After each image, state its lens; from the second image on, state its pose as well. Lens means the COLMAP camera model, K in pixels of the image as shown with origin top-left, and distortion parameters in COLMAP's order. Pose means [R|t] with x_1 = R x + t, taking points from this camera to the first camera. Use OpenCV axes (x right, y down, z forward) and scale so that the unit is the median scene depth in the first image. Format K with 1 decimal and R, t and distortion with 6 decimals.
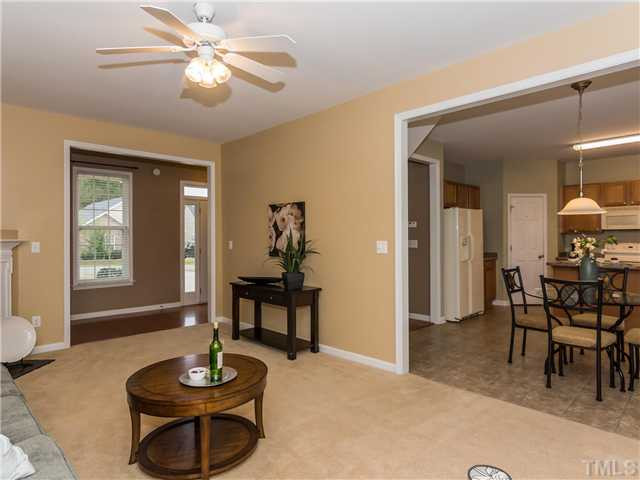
lens RADIAL K [[375.2, 0, 317.4], [0, 375.2, 235.6], [0, 0, 1]] dist [-0.002034, -0.000714]
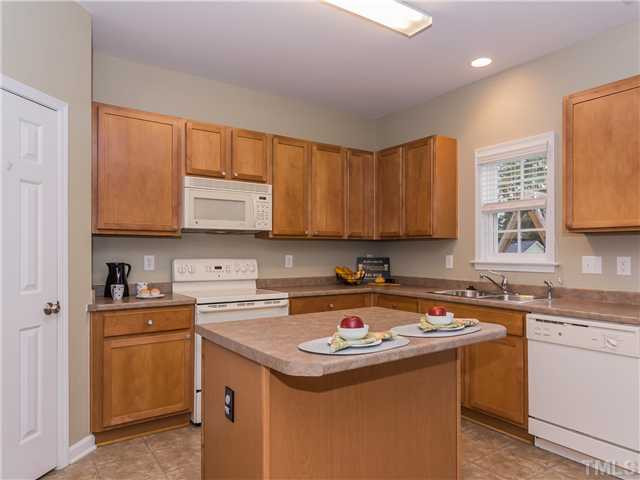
lens RADIAL K [[427.5, 0, 325.3], [0, 427.5, 249.3], [0, 0, 1]] dist [0.011328, 0.004045]
pose [[0.175623, 0.008390, 0.984422, 0.442385], [-0.002478, 0.999964, -0.008080, 0.015526], [-0.984454, -0.001020, 0.175637, 1.075742]]
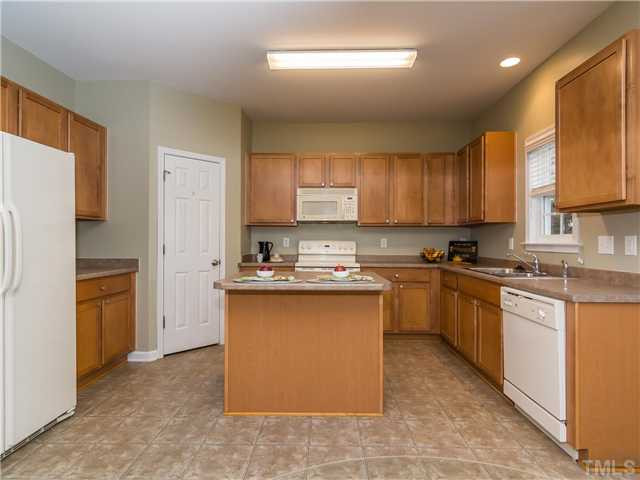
lens RADIAL K [[349.2, 0, 320.3], [0, 349.2, 238.9], [0, 0, 1]] dist [0.018774, 0.000277]
pose [[0.718276, 0.008858, 0.695702, 0.489142], [-0.006164, 0.999961, -0.006367, 0.029504], [-0.695731, 0.000285, 0.718302, 0.724625]]
